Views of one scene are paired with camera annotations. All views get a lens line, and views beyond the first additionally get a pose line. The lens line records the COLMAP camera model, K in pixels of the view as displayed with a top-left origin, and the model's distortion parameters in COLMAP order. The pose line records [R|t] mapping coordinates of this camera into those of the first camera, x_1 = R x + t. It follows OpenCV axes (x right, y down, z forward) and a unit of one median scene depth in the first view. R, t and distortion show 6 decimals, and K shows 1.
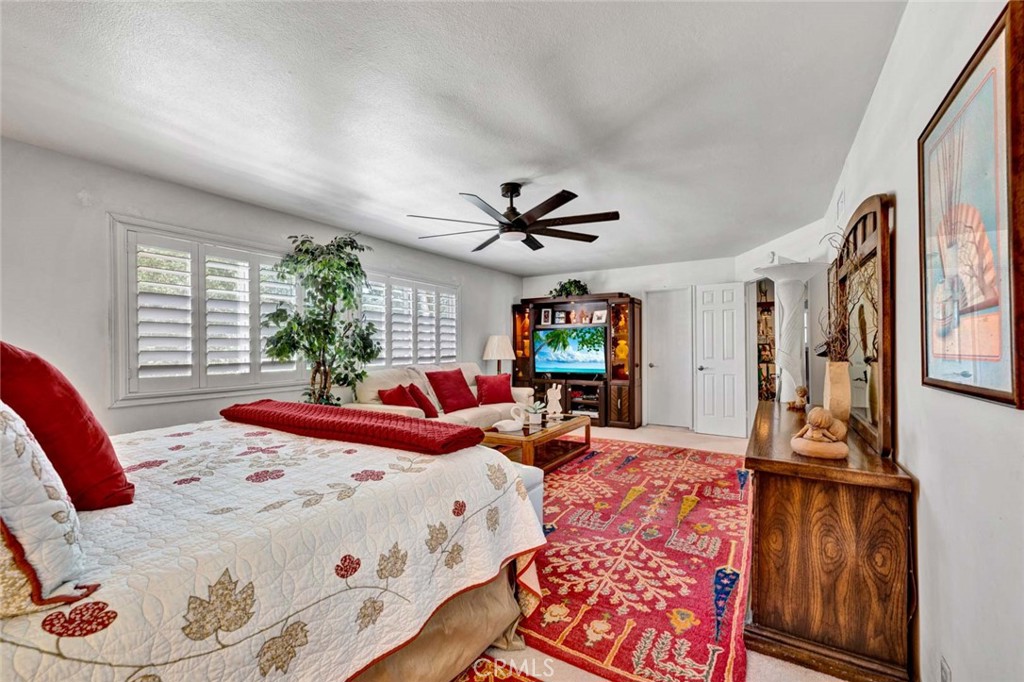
lens RADIAL K [[431.7, 0, 512.0], [0, 431.7, 341.0], [0, 0, 1]] dist [0.021415, -0.000012]
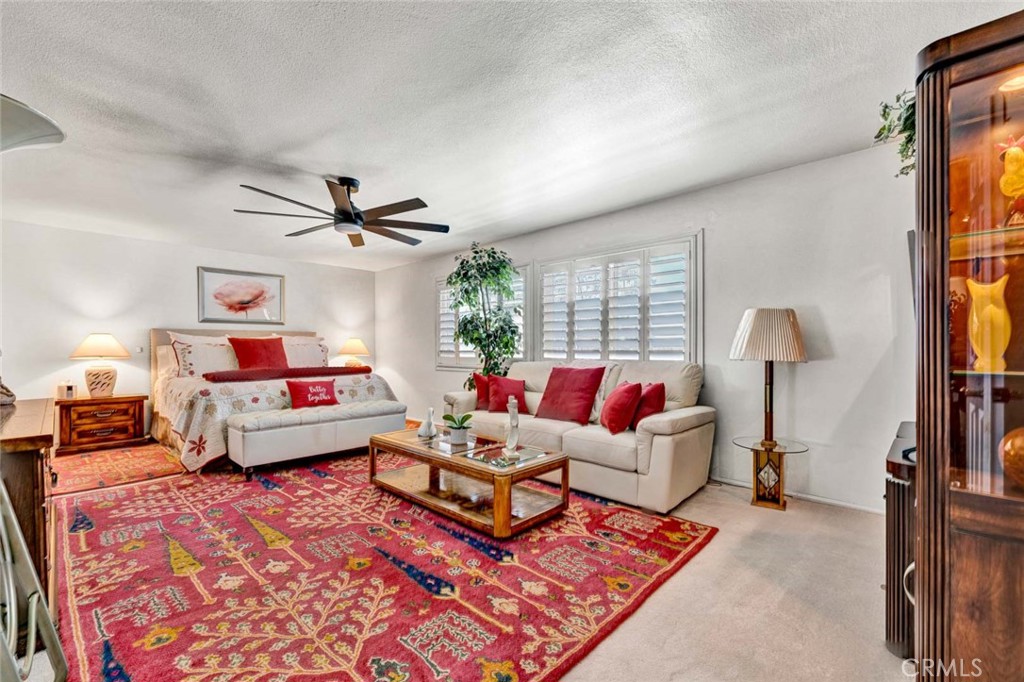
lens RADIAL K [[423.7, 0, 512.8], [0, 423.7, 349.7], [0, 0, 1]] dist [0.001685, -0.000166]
pose [[-0.203907, 0.005309, -0.978976, 0.936628], [0.017429, 0.999847, 0.001792, 0.051271], [0.978835, -0.016697, -0.203968, 1.623736]]
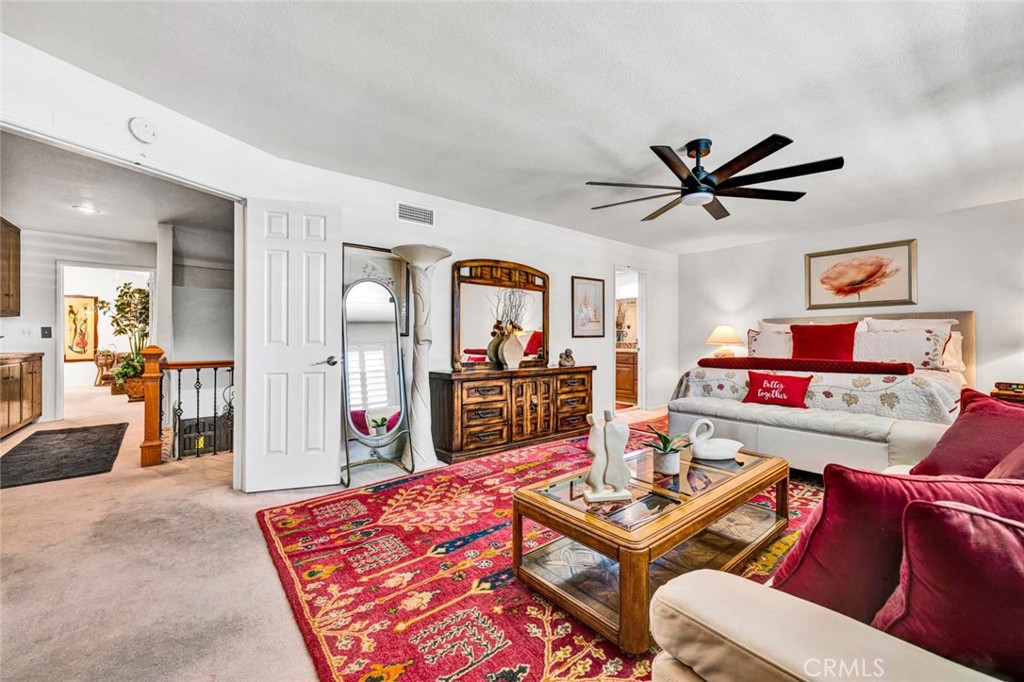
lens RADIAL K [[410.8, 0, 515.6], [0, 410.8, 339.7], [0, 0, 1]] dist [-0.000022, -0.000039]
pose [[-0.947581, 0.004194, 0.319489, 0.088843], [-0.000472, 0.999894, -0.014525, 0.065221], [-0.319516, -0.013914, -0.947479, 1.972500]]
